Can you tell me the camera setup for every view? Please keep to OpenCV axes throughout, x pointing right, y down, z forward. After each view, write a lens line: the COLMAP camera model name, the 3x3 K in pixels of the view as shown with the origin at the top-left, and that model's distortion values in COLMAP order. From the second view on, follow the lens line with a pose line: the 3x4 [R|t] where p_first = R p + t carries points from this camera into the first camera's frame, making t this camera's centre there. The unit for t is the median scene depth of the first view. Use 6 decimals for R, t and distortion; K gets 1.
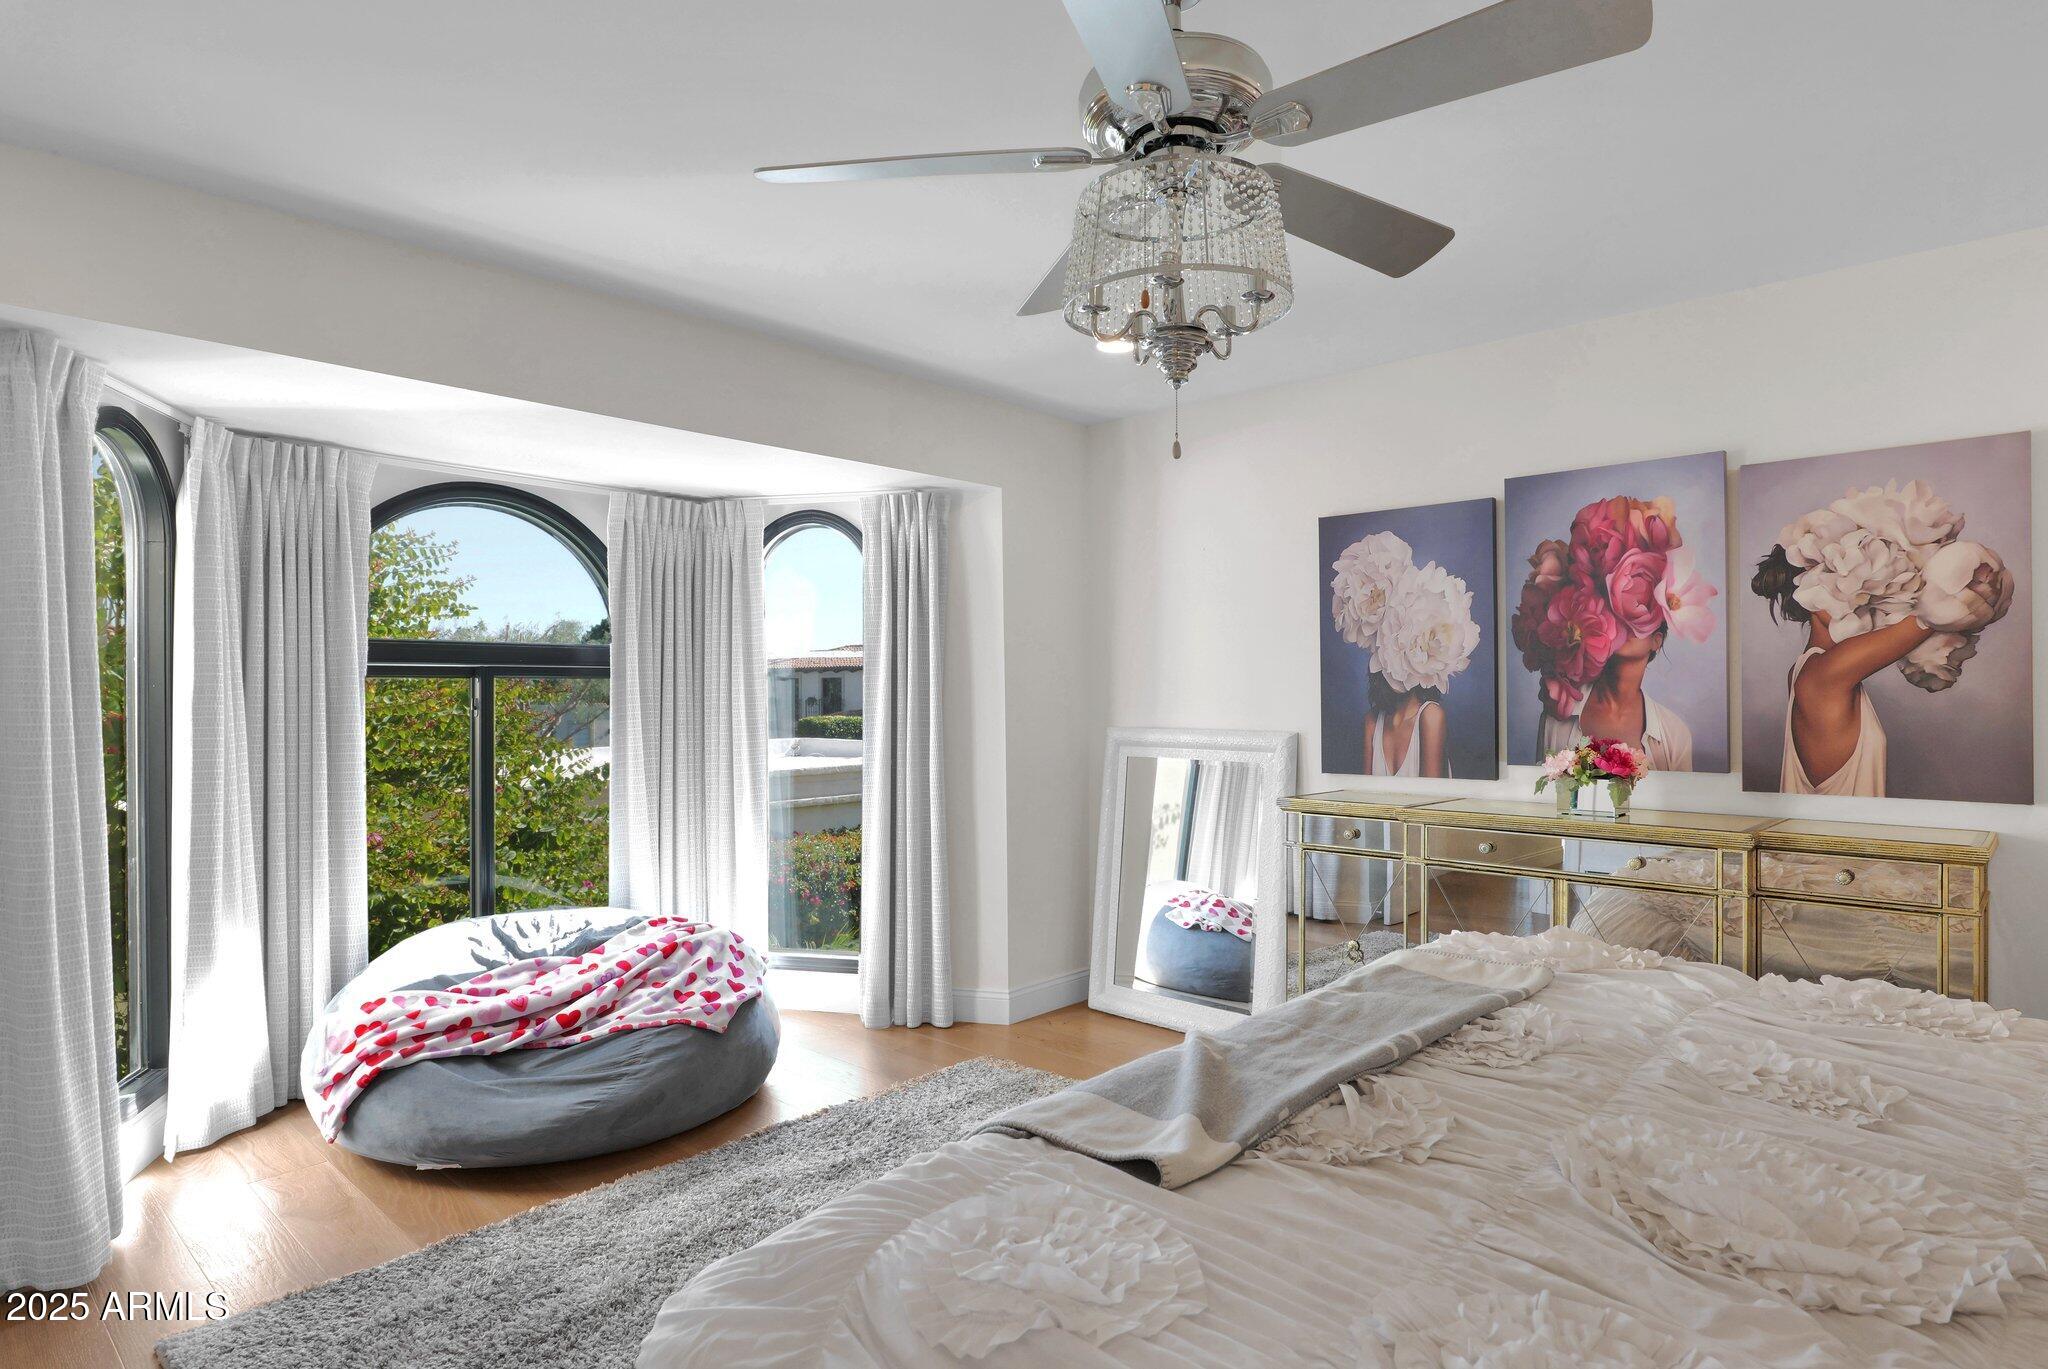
lens RADIAL K [[1138.3, 0, 1022.6], [0, 1138.3, 693.8], [0, 0, 1]] dist [-0.001381, 0.000226]
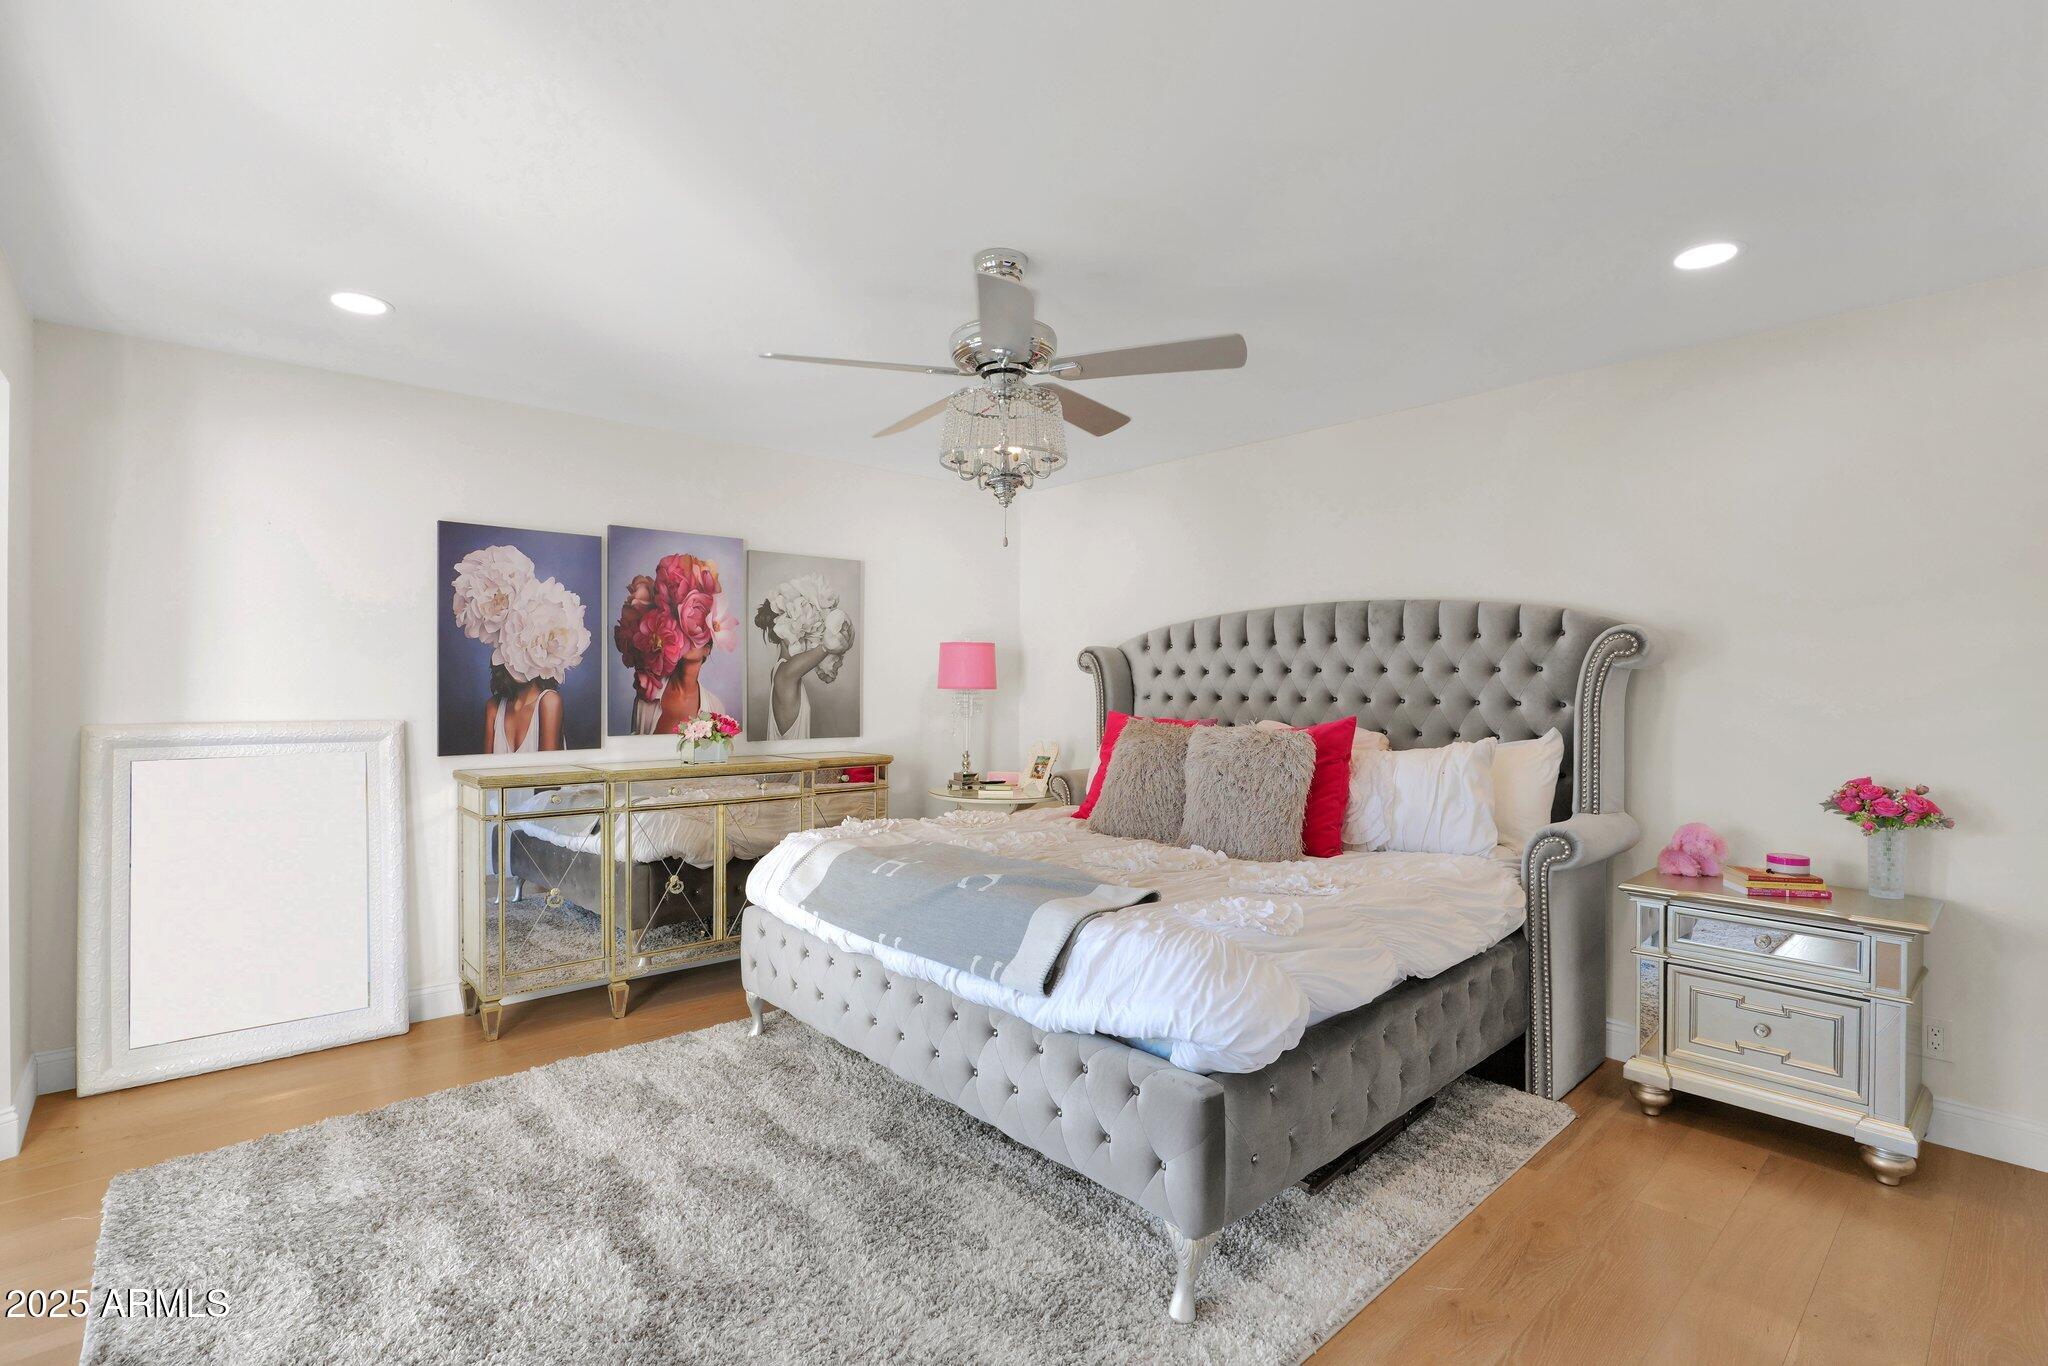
lens RADIAL K [[960.4, 0, 1022.6], [0, 960.4, 685.4], [0, 0, 1]] dist [-0.000003, 0.000095]
pose [[0.092188, 0.000495, 0.995742, -0.692507], [-0.002153, 0.999998, -0.000298, 0.001286], [-0.995739, -0.002116, 0.092189, 0.422695]]
